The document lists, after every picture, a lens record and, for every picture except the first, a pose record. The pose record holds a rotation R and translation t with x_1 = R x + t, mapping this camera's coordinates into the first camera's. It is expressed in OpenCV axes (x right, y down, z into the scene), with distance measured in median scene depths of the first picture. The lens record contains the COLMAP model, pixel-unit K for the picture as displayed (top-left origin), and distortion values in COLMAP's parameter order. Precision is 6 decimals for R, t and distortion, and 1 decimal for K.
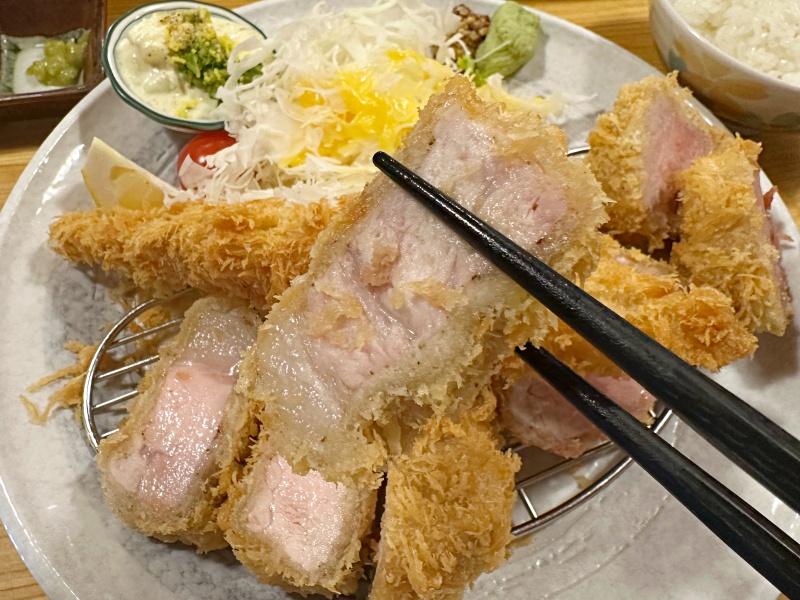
lens RADIAL K [[649.2, 0, 367.7], [0, 649.2, 261.3], [0, 0, 1]] dist [-0.007277, 0.001484]
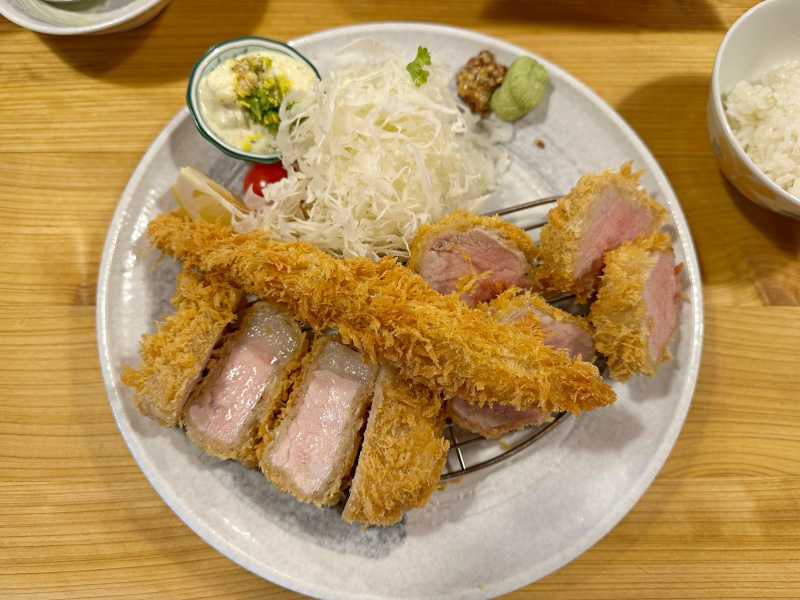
lens RADIAL K [[581.1, 0, 400.0], [0, 581.1, 300.0], [0, 0, 1]] dist [0.090684, -0.156361]
pose [[0.993010, 0.112977, -0.034159, 0.106418], [-0.099351, 0.956342, 0.274843, -0.333297], [0.063719, -0.269528, 0.960882, -0.217826]]
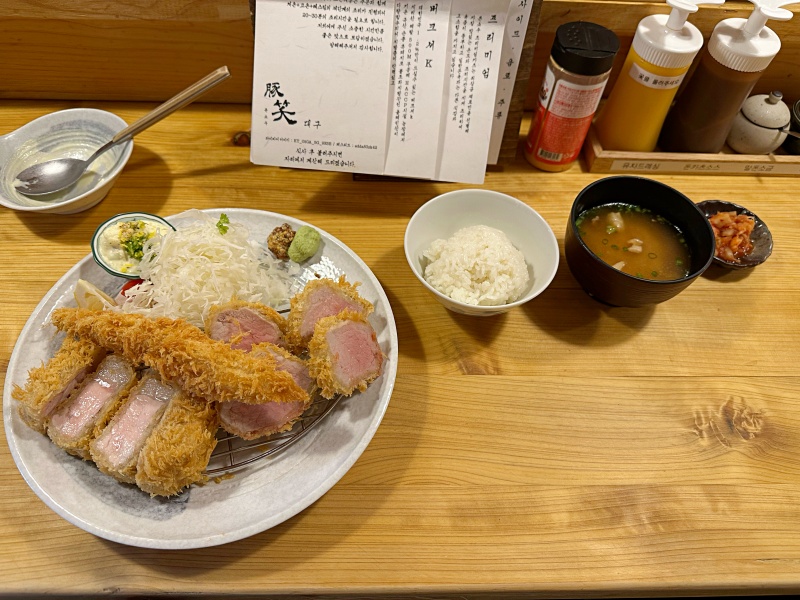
lens RADIAL K [[581.1, 0, 400.0], [0, 581.1, 300.0], [0, 0, 1]] dist [0.090684, -0.156361]
pose [[0.993878, 0.093898, -0.058217, 0.866510], [-0.098006, 0.992559, -0.072263, -0.091422], [0.050998, 0.077526, 0.995685, -1.029956]]
